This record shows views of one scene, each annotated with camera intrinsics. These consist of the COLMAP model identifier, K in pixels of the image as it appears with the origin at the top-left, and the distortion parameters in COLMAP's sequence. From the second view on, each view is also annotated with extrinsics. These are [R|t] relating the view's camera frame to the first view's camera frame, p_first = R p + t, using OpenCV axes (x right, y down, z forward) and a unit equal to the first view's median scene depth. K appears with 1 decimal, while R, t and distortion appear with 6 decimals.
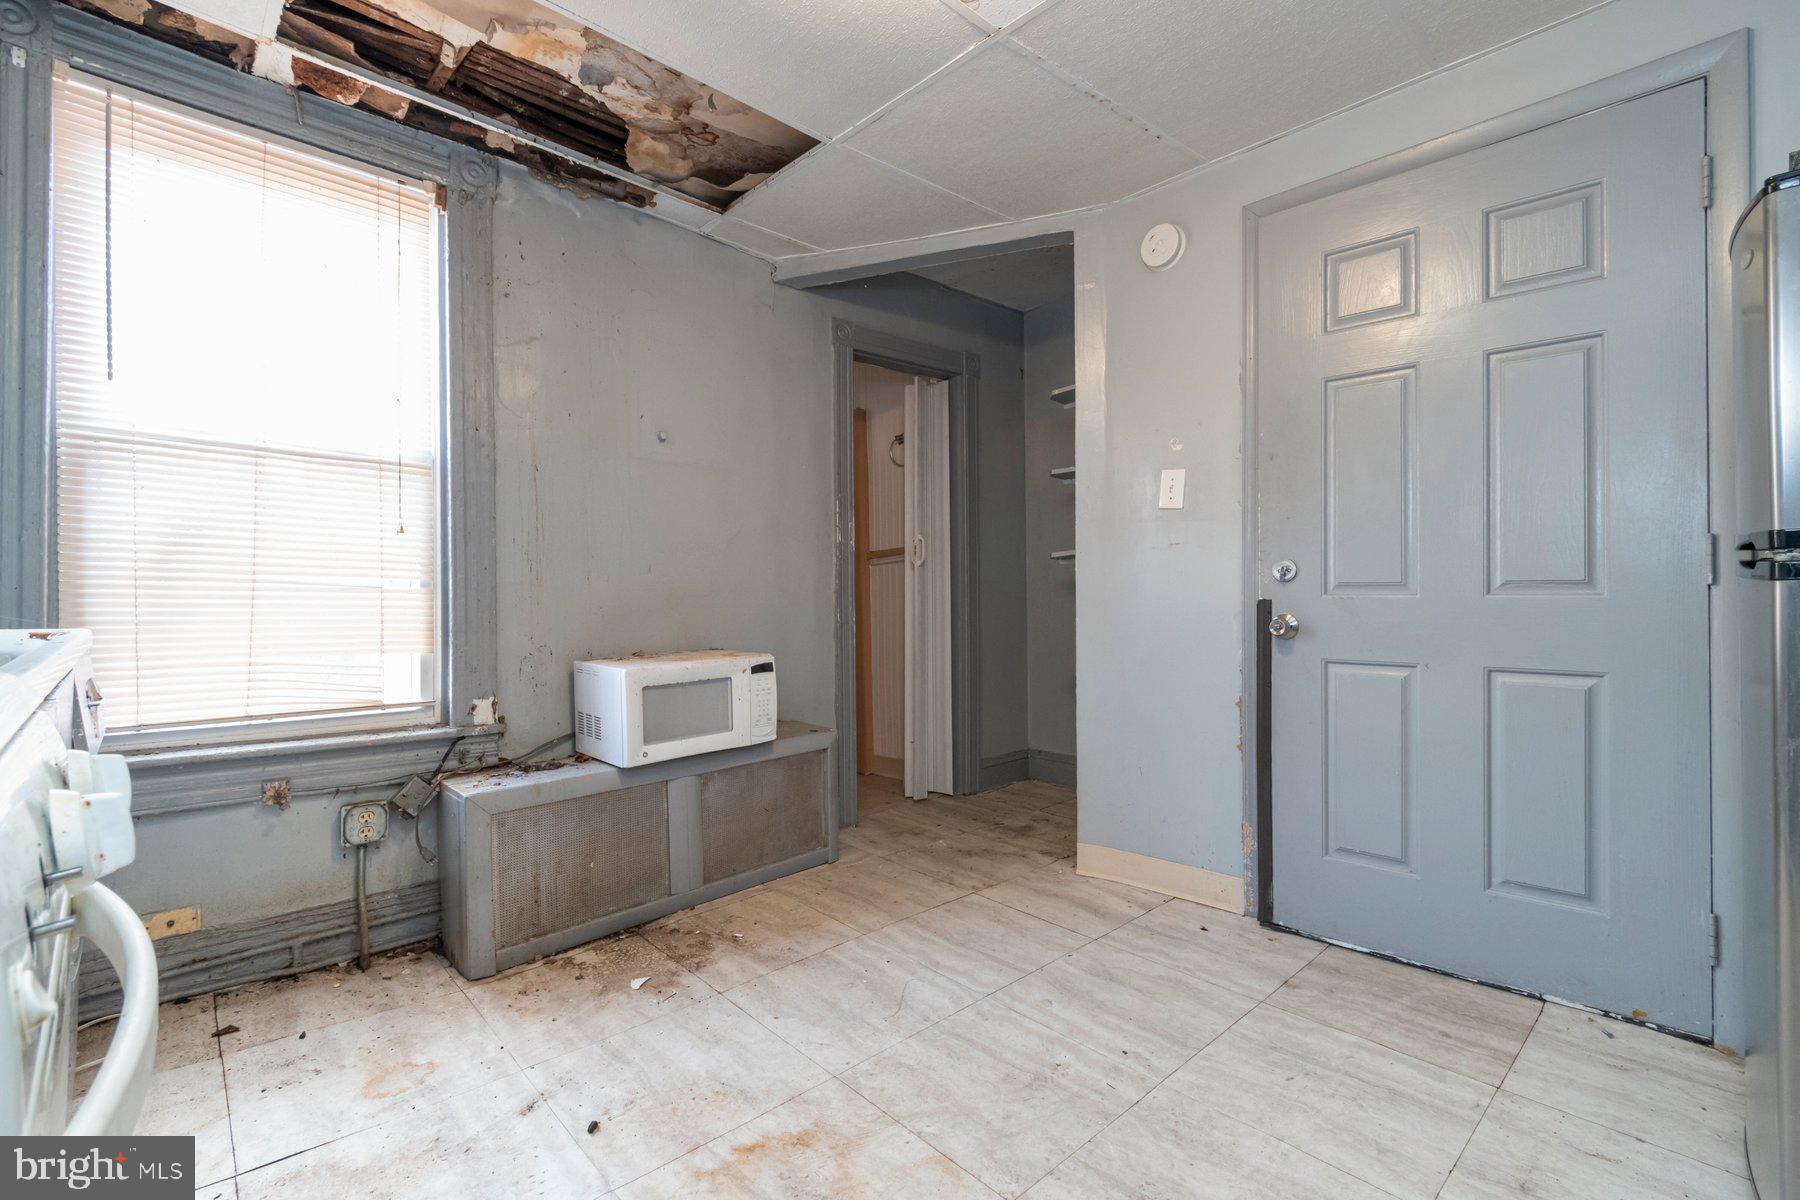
lens RADIAL K [[804.8, 0, 900.0], [0, 804.8, 600.0], [0, 0, 1]] dist [0.000089, -0.000648]
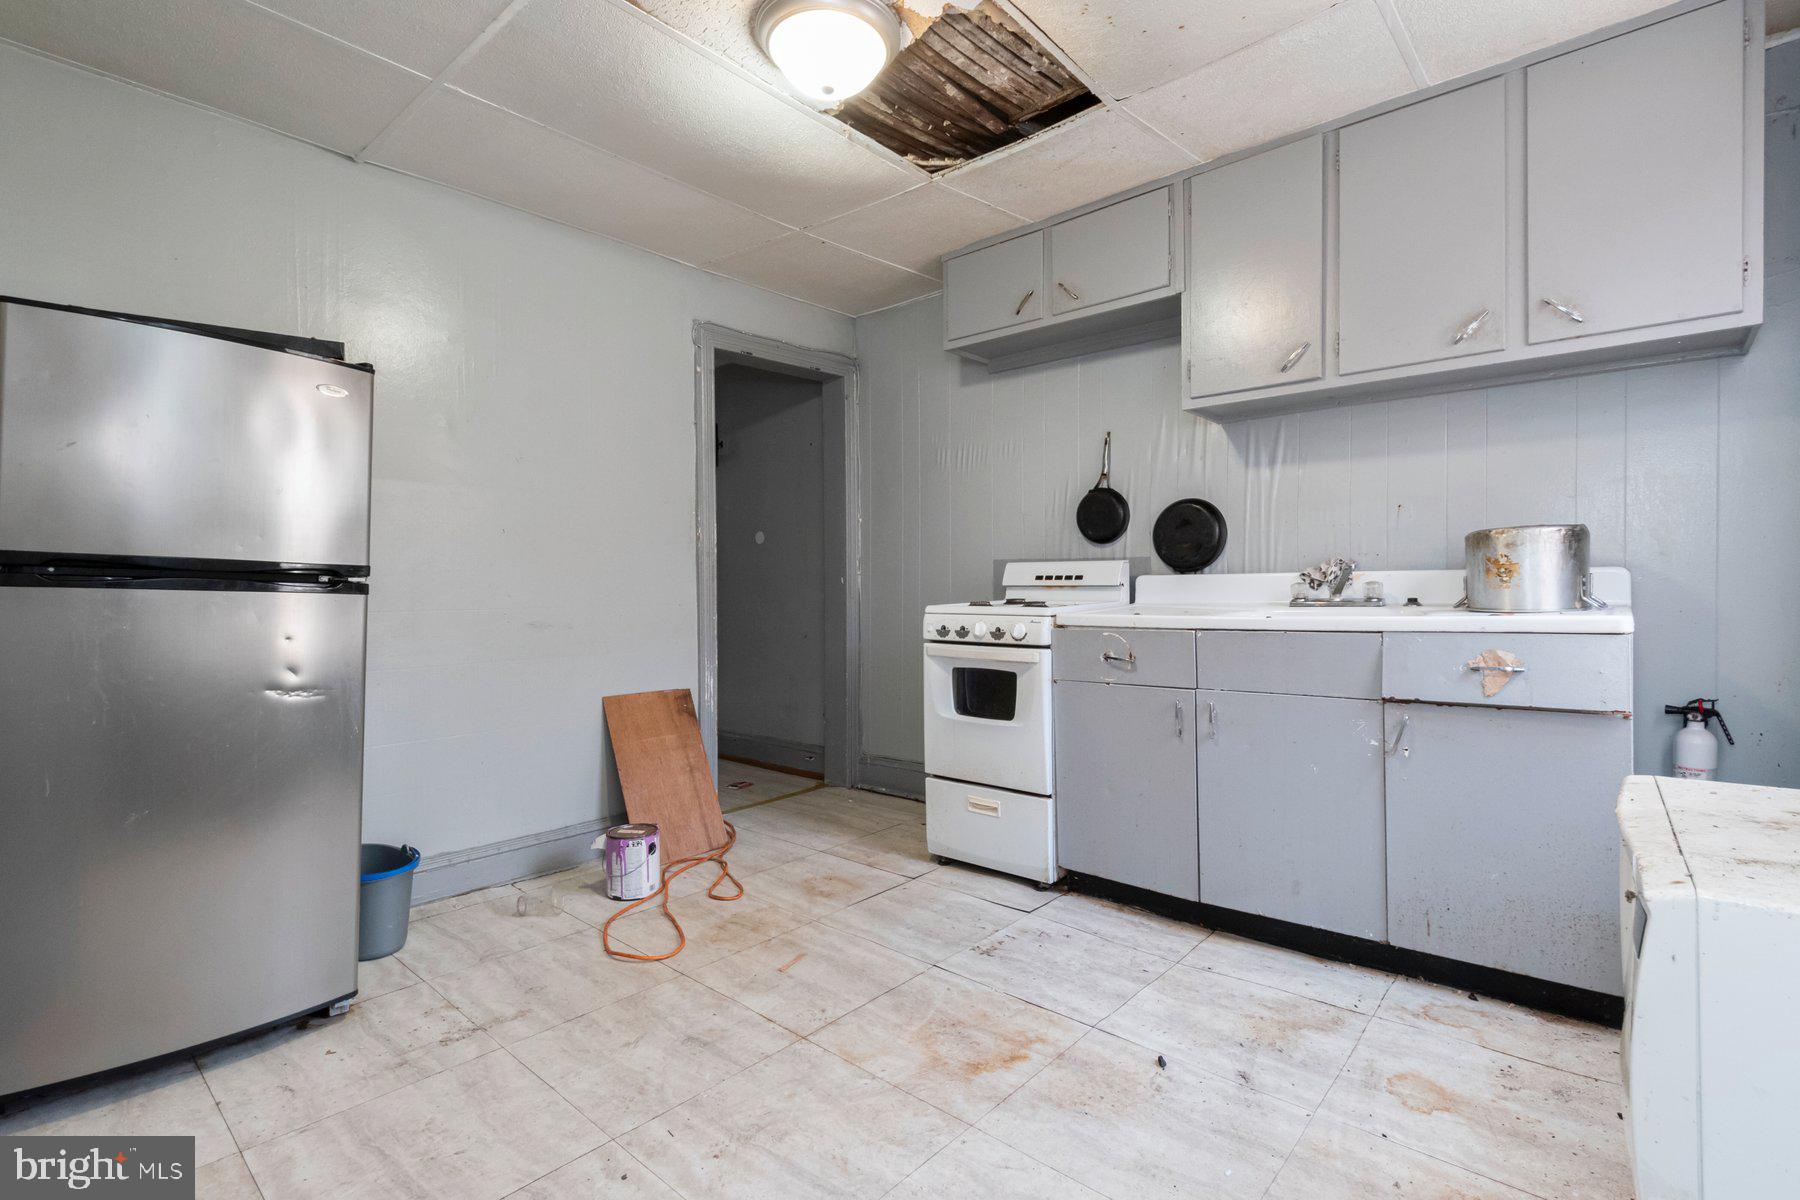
lens RADIAL K [[827.3, 0, 865.1], [0, 827.3, 604.4], [0, 0, 1]] dist [0.000382, -0.000346]
pose [[-0.997389, 0.016857, -0.070219, 0.070643], [0.015116, 0.999567, 0.025252, -0.015938], [0.070614, 0.024124, -0.997212, 1.423171]]
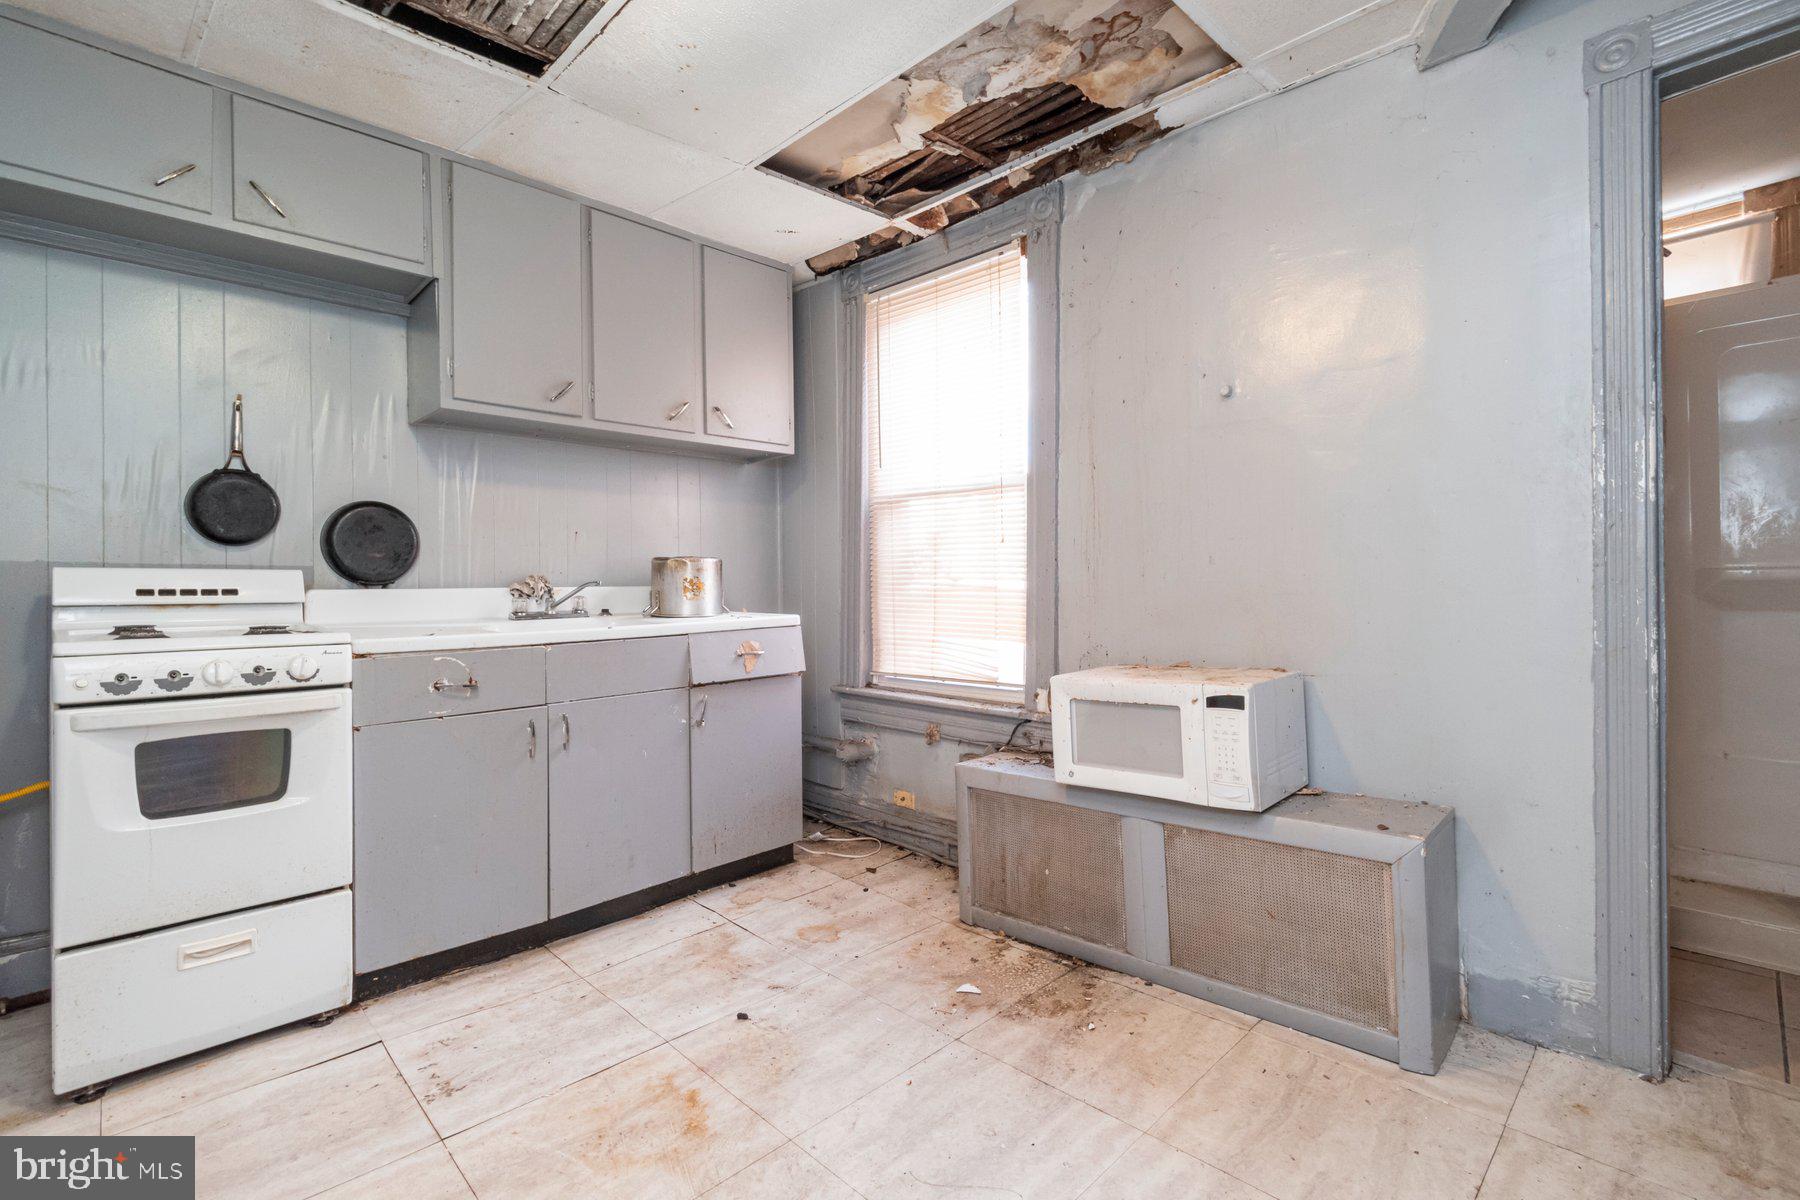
lens RADIAL K [[818.4, 0, 900.6], [0, 818.4, 591.9], [0, 0, 1]] dist [0.000159, -0.000660]
pose [[0.025404, 0.011682, -0.999609, 0.622581], [0.008857, 0.999890, 0.011910, -0.025571], [0.999638, -0.009156, 0.025297, 0.824621]]
